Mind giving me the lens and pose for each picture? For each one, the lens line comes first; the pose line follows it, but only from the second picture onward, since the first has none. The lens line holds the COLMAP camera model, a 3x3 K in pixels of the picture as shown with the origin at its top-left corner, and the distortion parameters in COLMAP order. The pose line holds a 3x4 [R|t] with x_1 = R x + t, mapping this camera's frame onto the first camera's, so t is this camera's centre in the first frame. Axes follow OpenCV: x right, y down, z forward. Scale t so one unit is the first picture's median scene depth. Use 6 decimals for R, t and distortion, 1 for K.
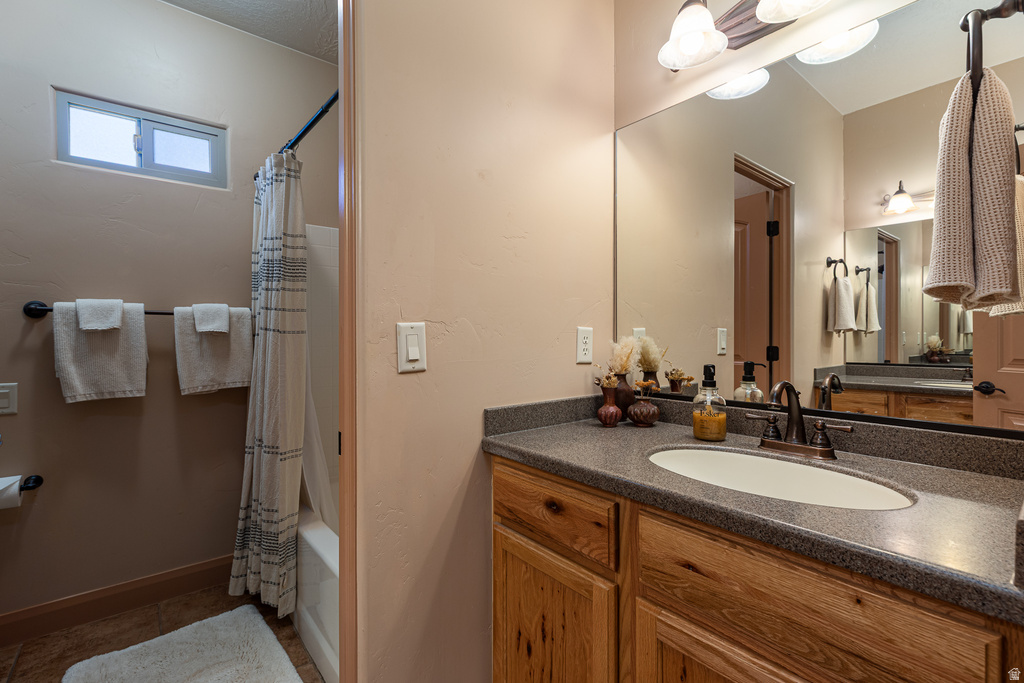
lens RADIAL K [[461.6, 0, 510.6], [0, 461.6, 337.6], [0, 0, 1]] dist [0.045802, 0.000537]
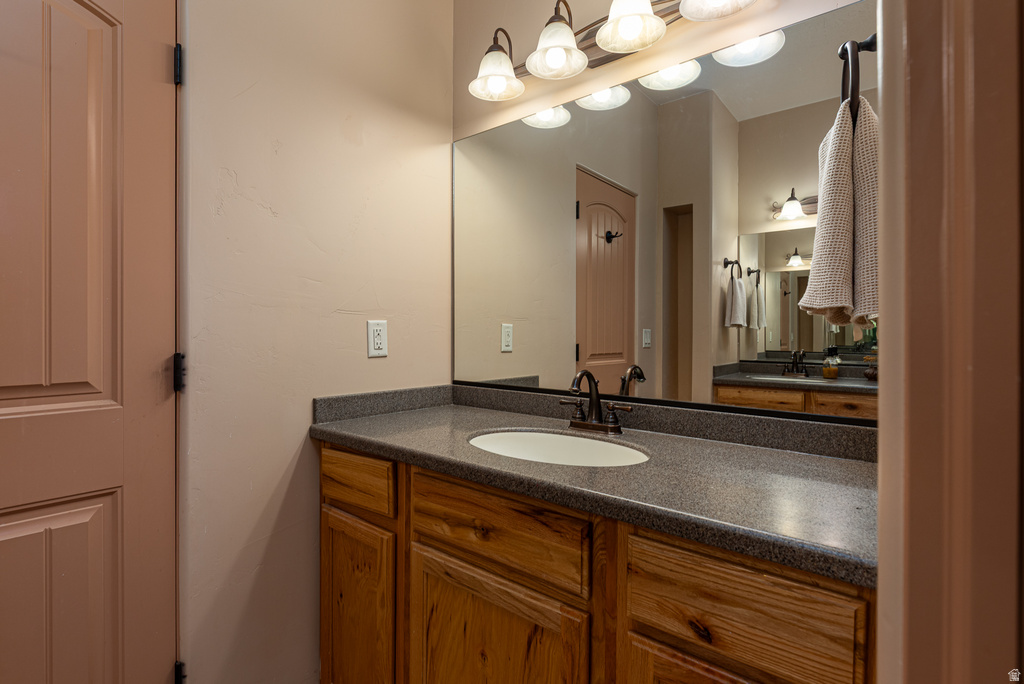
lens RADIAL K [[506.4, 0, 515.5], [0, 506.4, 338.9], [0, 0, 1]] dist [0.001231, 0.000208]
pose [[0.984153, 0.005821, 0.177225, 0.176028], [-0.007812, 0.999914, 0.010539, 0.001347], [-0.177148, -0.011756, 0.984114, -0.209035]]
